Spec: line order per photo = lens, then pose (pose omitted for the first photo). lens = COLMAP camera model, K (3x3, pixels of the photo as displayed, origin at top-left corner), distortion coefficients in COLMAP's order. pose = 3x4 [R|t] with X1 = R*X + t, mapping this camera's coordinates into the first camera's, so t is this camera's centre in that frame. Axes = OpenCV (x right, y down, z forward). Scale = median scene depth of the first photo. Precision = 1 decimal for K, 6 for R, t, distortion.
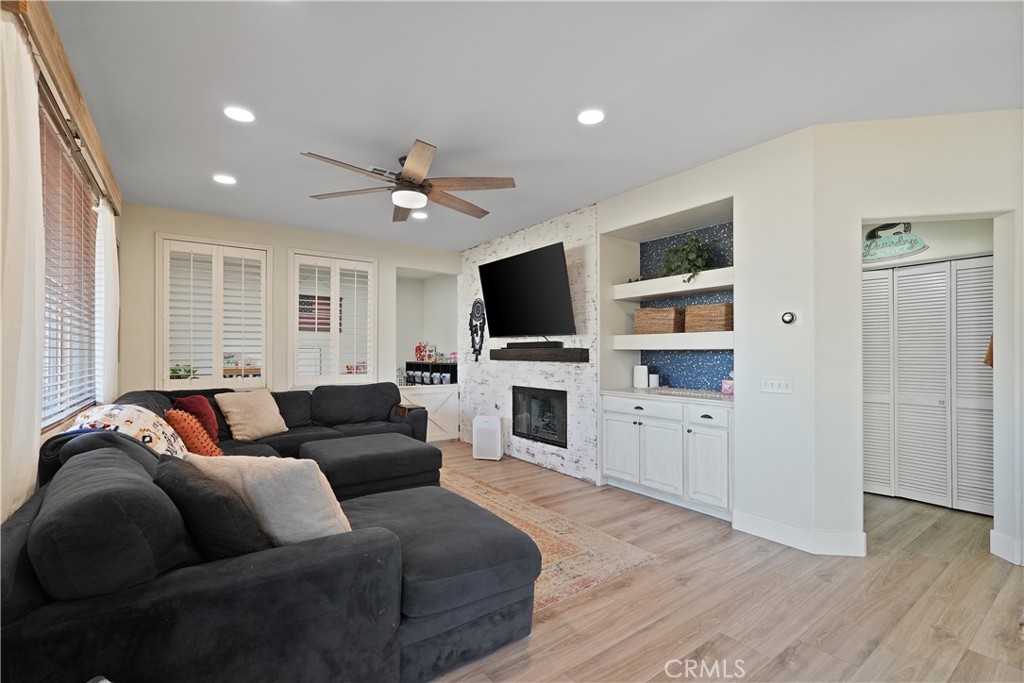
lens RADIAL K [[459.2, 0, 518.1], [0, 459.2, 349.8], [0, 0, 1]] dist [-0.002145, 0.000443]
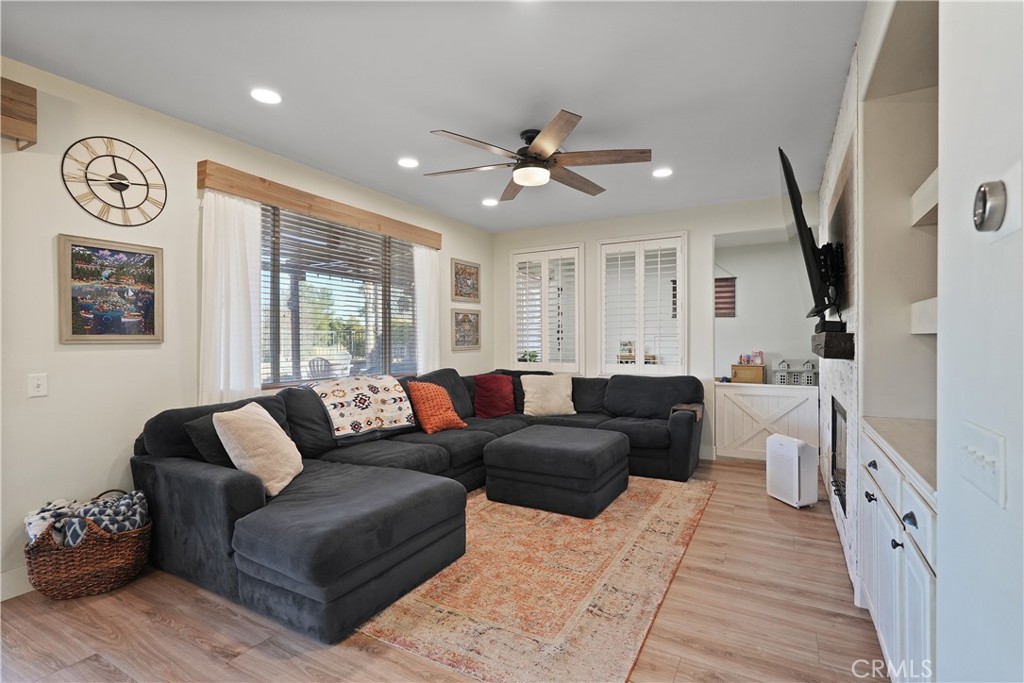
lens RADIAL K [[485.5, 0, 514.6], [0, 485.5, 339.0], [0, 0, 1]] dist [-0.007627, -0.000307]
pose [[0.411006, -0.003976, -0.911624, 0.542335], [0.007656, 0.999970, -0.000910, 0.001486], [0.911600, -0.006606, 0.411025, 0.475354]]
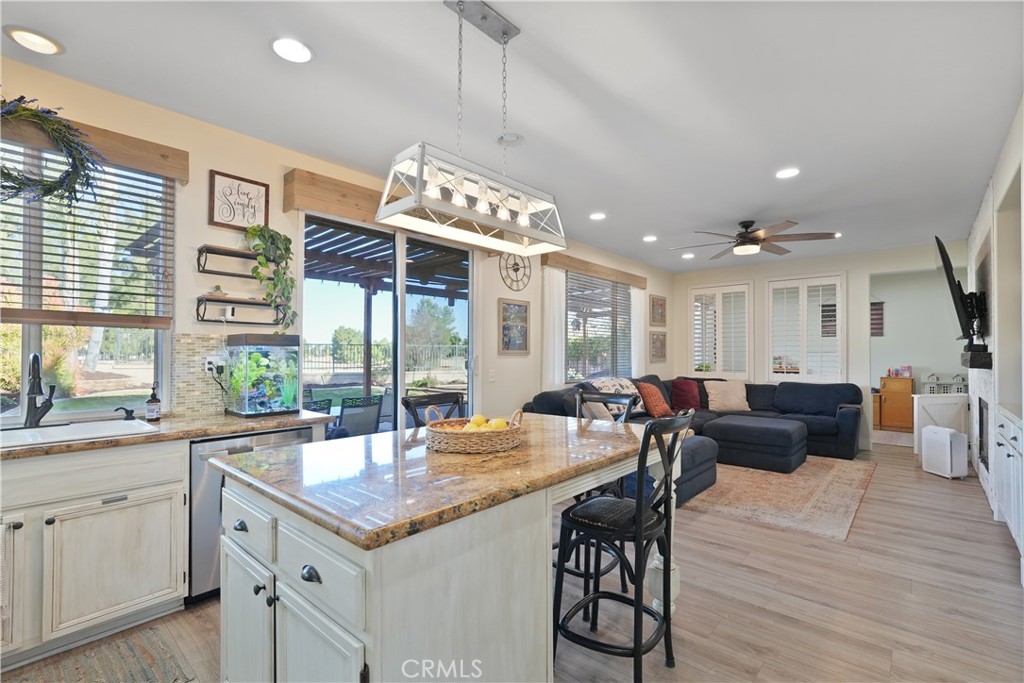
lens RADIAL K [[468.4, 0, 513.0], [0, 468.4, 345.5], [0, 0, 1]] dist [-0.000222, 0.001424]
pose [[0.207744, -0.016301, -0.978047, 0.880758], [-0.000189, 0.999860, -0.016705, -0.001130], [0.978183, 0.003656, 0.207712, -0.016537]]
